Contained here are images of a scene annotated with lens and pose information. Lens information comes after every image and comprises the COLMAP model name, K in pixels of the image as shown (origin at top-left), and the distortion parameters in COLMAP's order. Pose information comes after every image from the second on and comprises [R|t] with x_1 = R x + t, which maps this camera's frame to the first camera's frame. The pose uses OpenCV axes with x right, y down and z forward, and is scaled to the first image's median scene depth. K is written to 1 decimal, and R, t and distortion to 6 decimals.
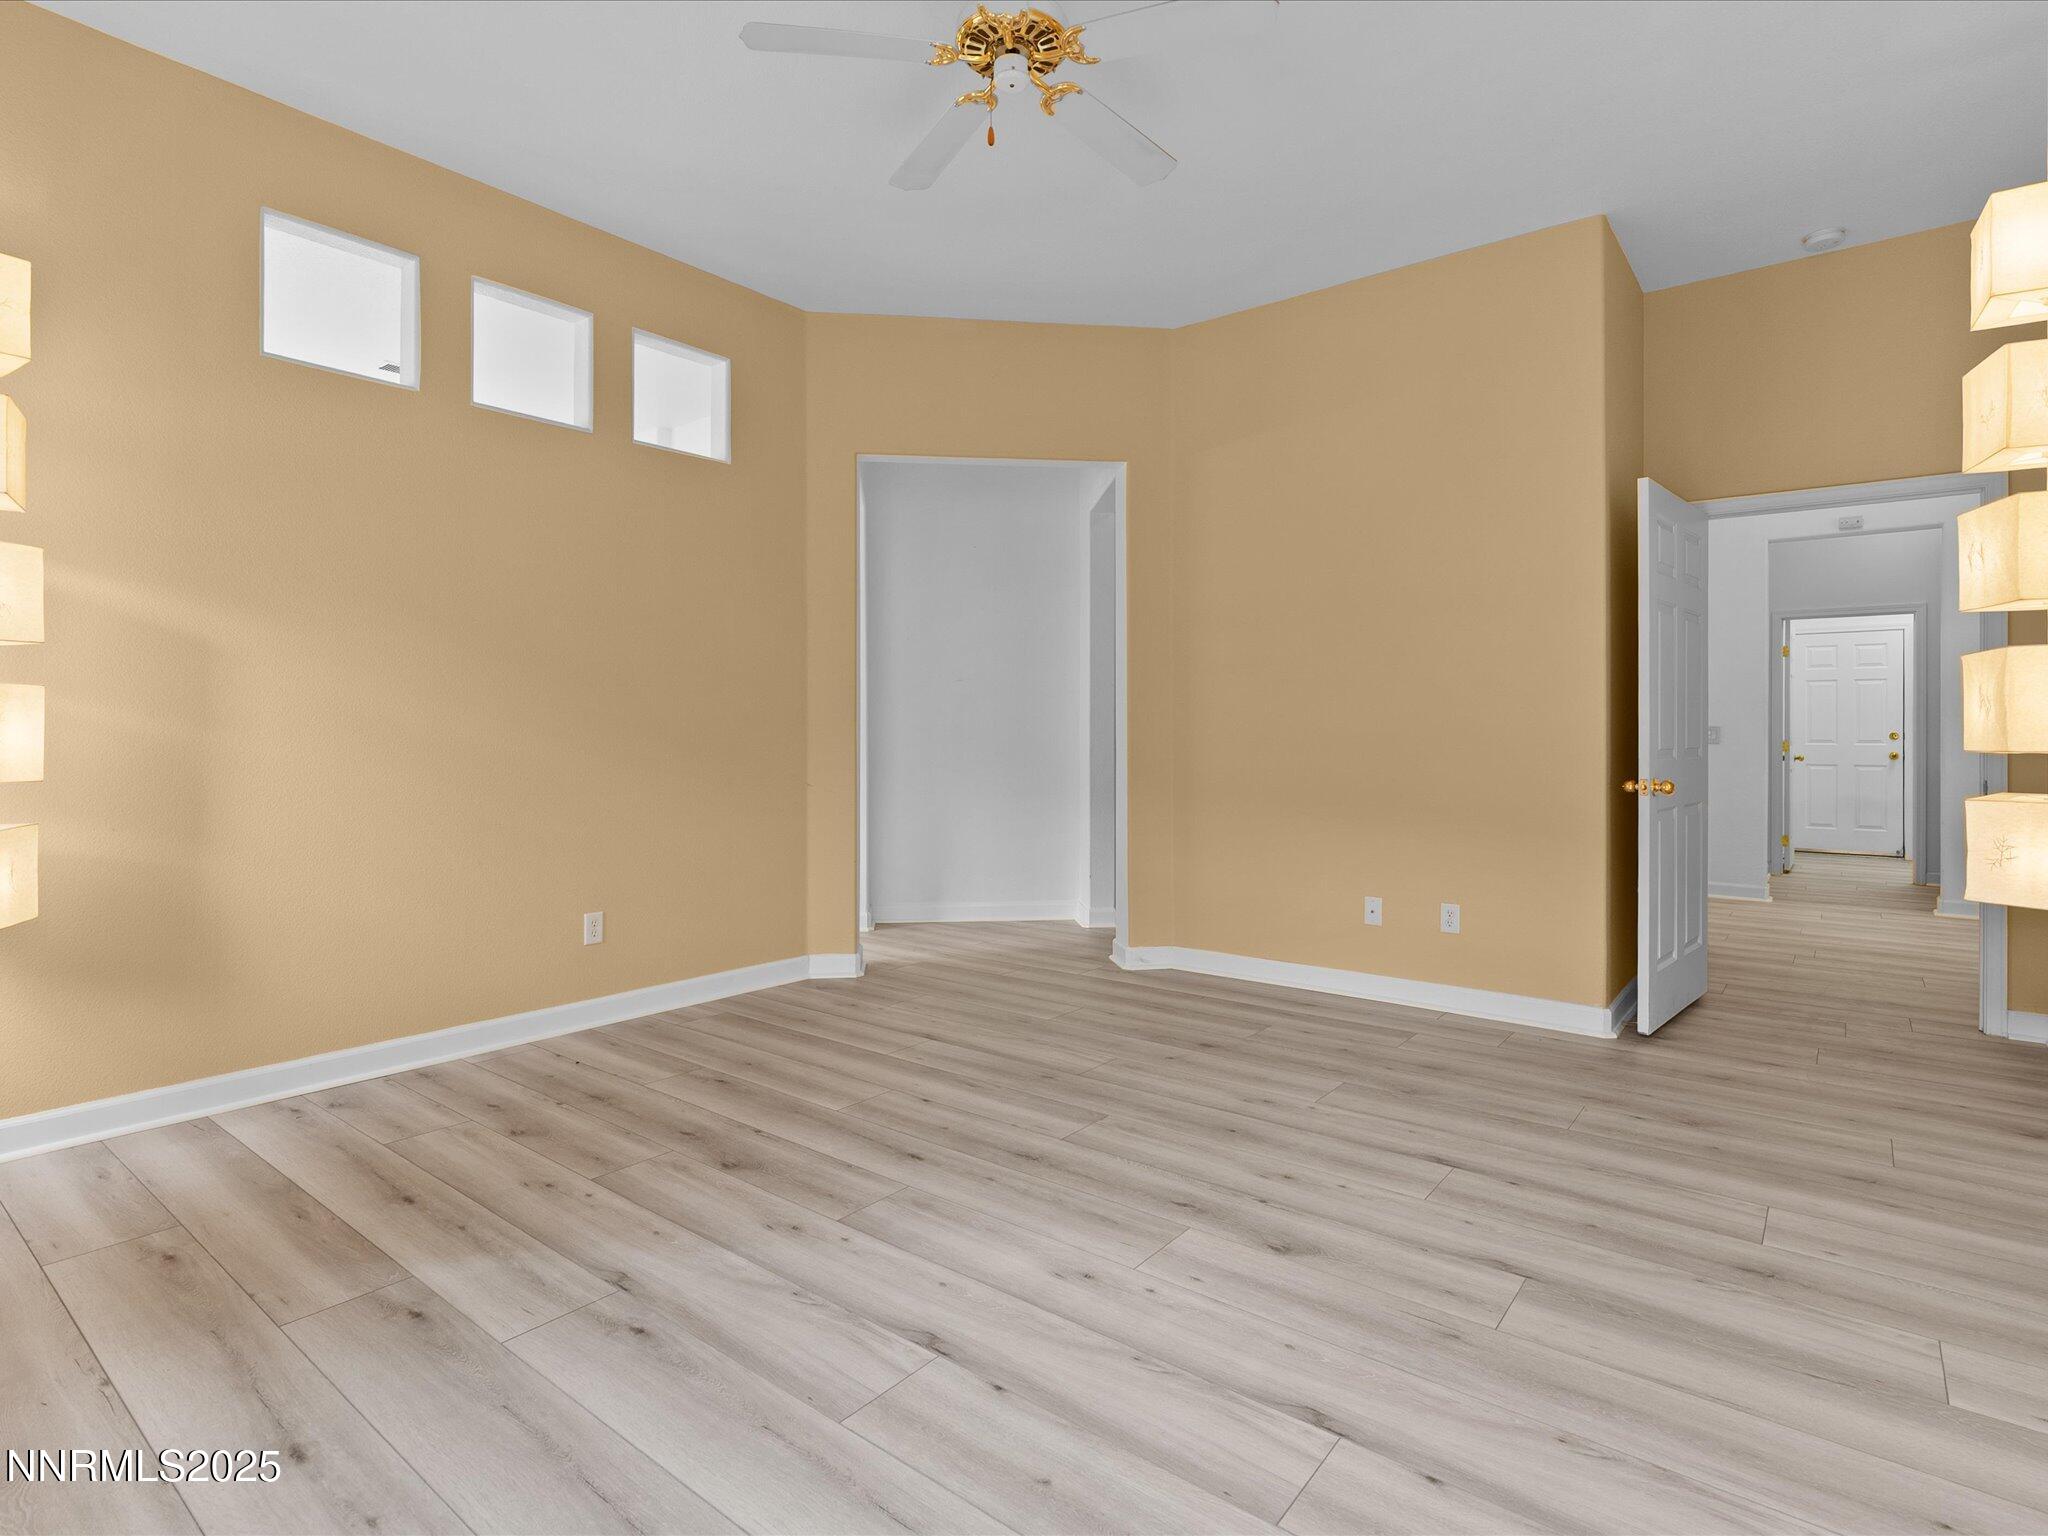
lens RADIAL K [[1043.6, 0, 1024.0], [0, 1043.6, 768.0], [0, 0, 1]] dist [-0.004932, 0.000470]
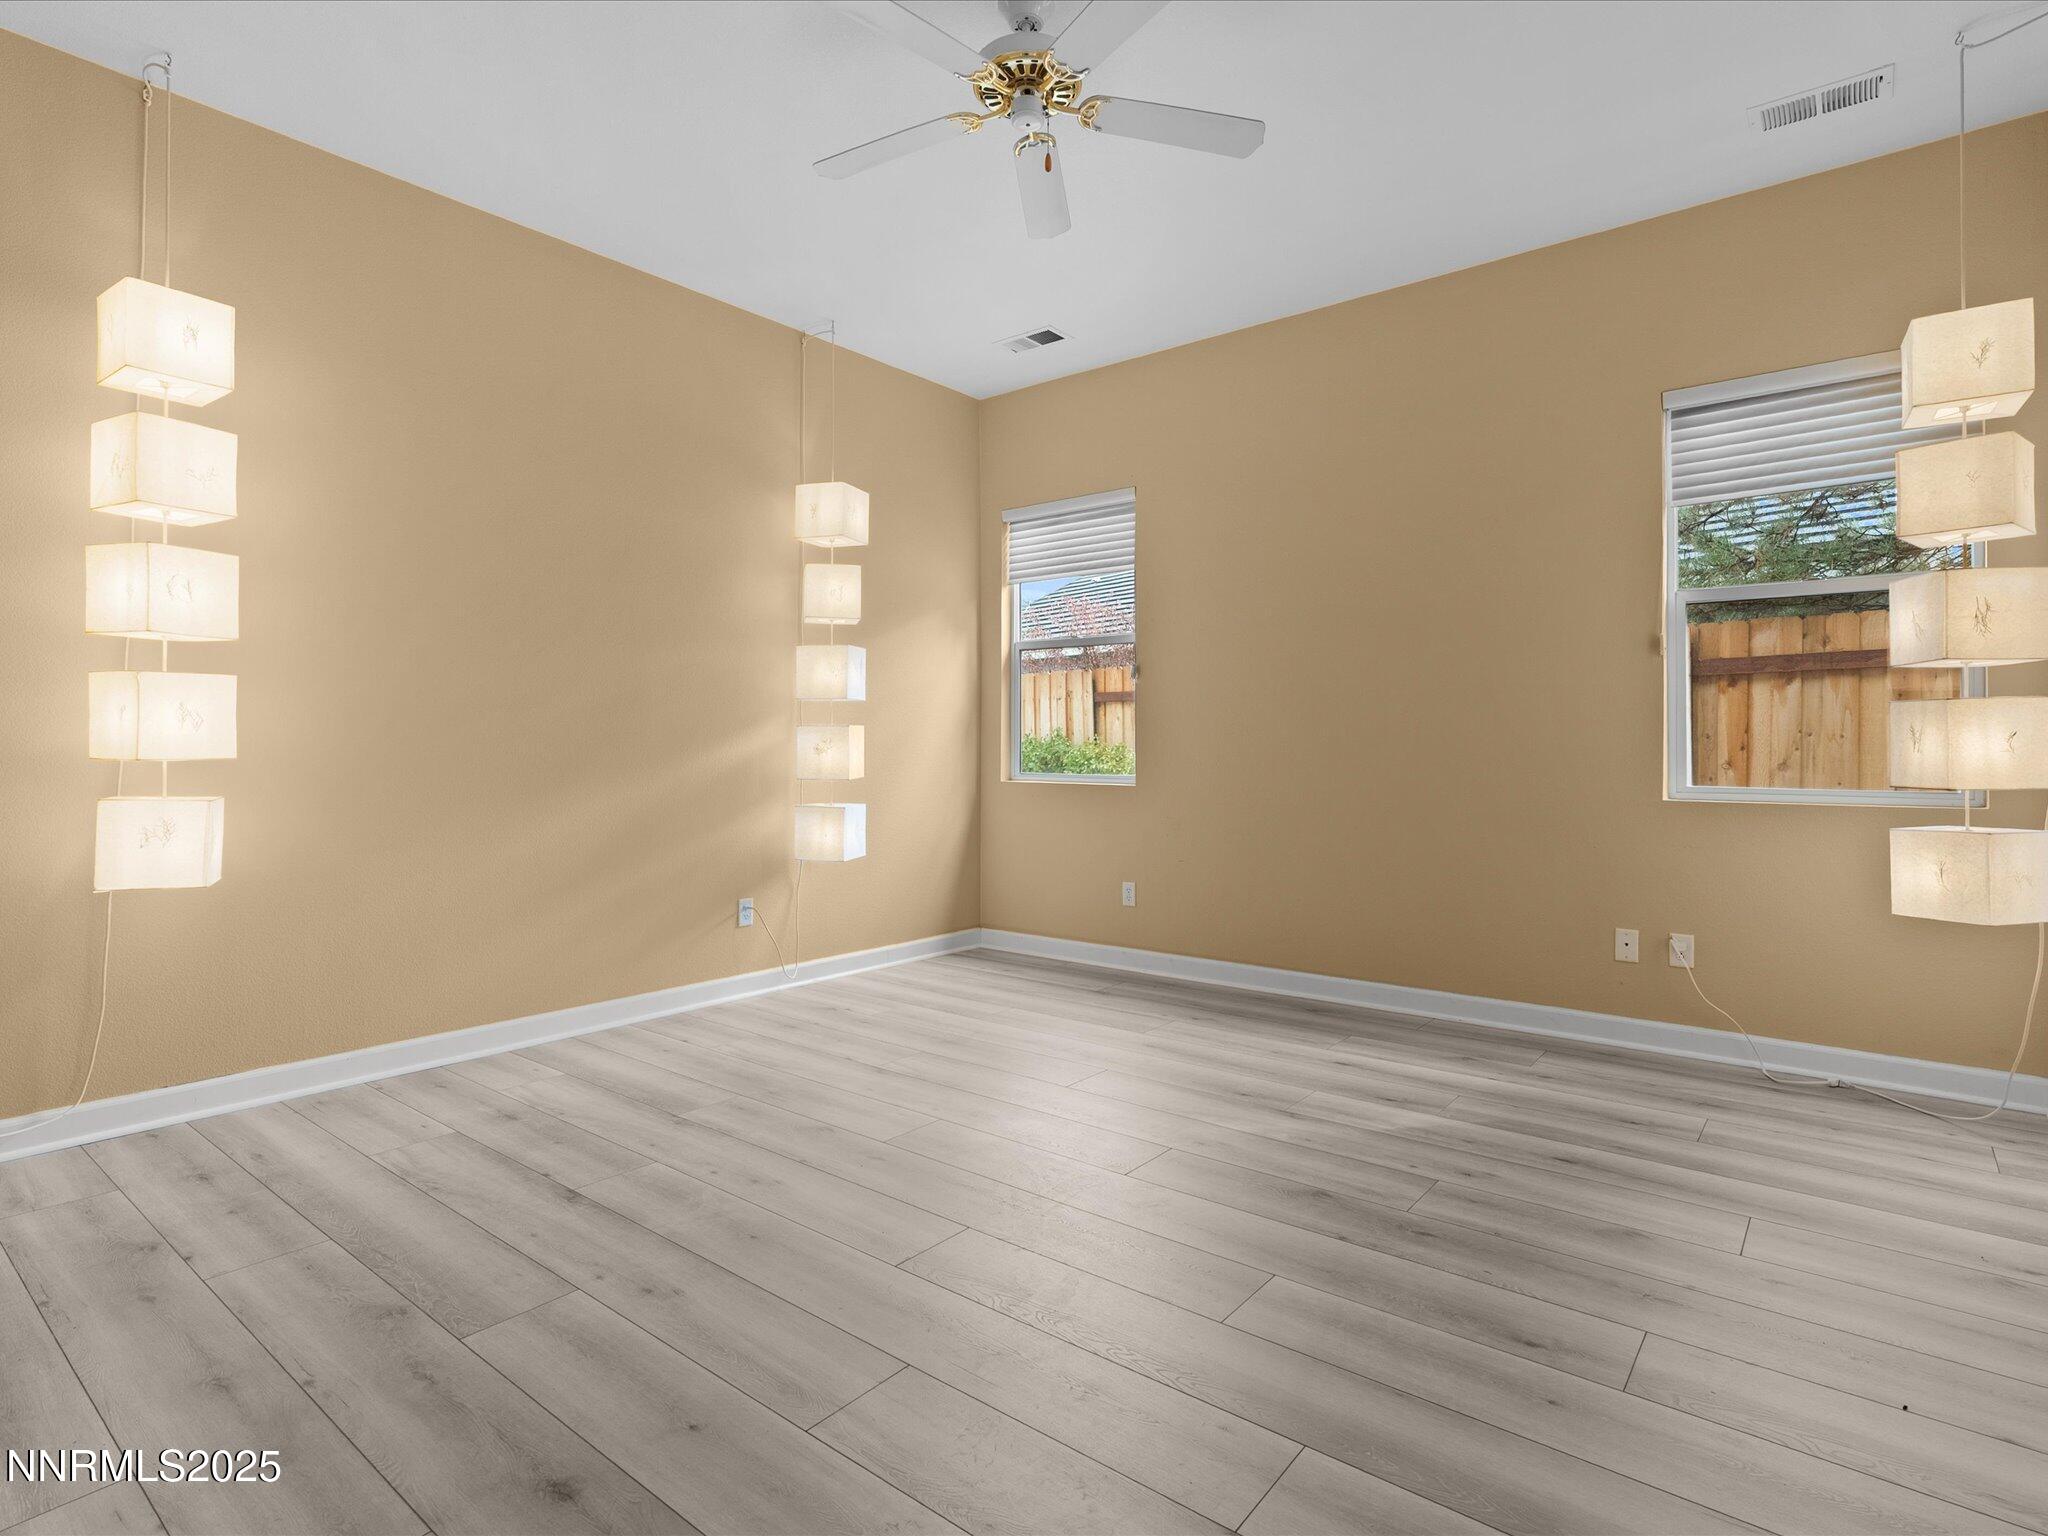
lens RADIAL K [[1043.6, 0, 1024.0], [0, 1043.6, 768.0], [0, 0, 1]] dist [-0.004932, 0.000470]
pose [[-0.999934, -0.001357, 0.011447, -0.020522], [-0.000728, 0.998496, 0.054824, -0.067370], [-0.011504, 0.054812, -0.998430, 2.071163]]
